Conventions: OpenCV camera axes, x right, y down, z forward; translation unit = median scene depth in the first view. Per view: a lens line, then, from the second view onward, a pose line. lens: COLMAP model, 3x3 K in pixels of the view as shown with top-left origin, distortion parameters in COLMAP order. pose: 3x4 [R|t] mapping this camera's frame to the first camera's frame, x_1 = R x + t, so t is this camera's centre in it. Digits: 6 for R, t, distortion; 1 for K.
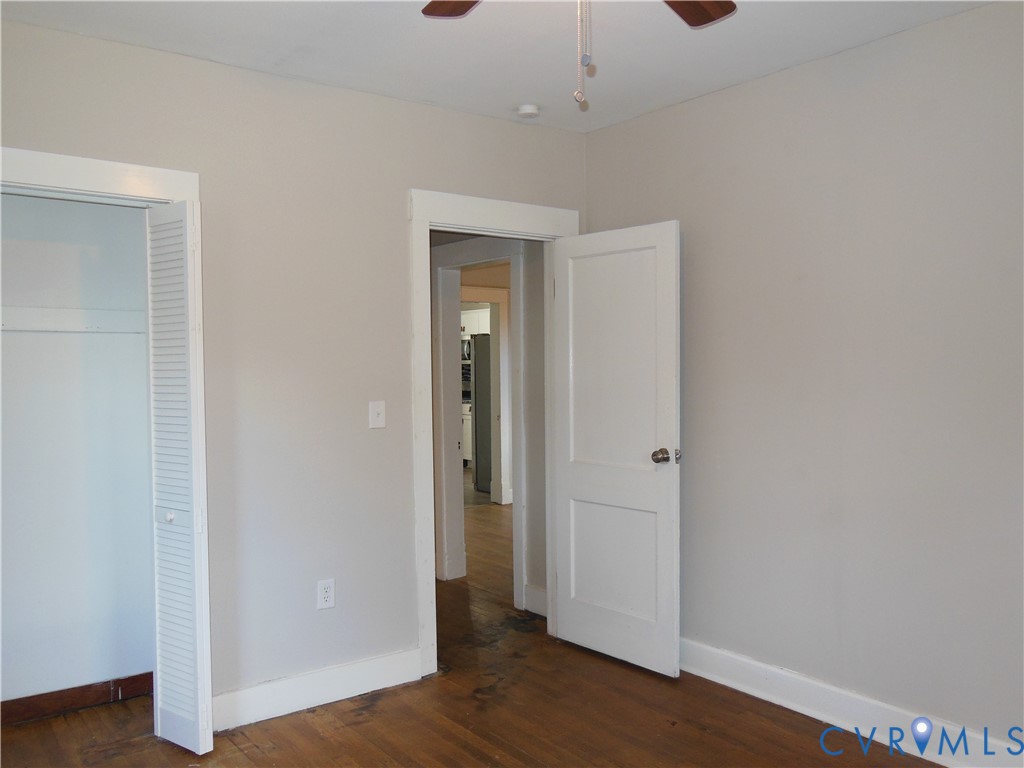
lens RADIAL K [[883.6, 0, 512.9], [0, 883.6, 383.0], [0, 0, 1]] dist [0.007889, -0.025523]
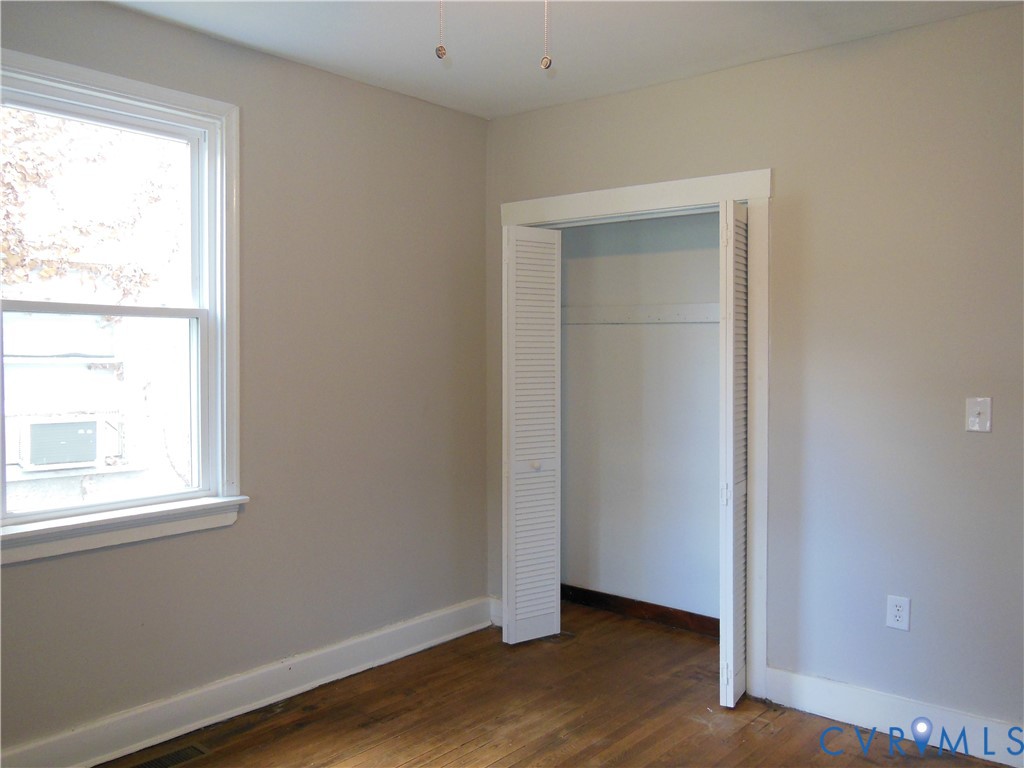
lens RADIAL K [[883.6, 0, 513.8], [0, 883.6, 375.2], [0, 0, 1]] dist [0.007889, -0.025523]
pose [[0.208769, 0.038276, -0.977216, 0.592291], [-0.029376, 0.999028, 0.032854, -0.015106], [0.977524, 0.021847, 0.209691, 0.465787]]
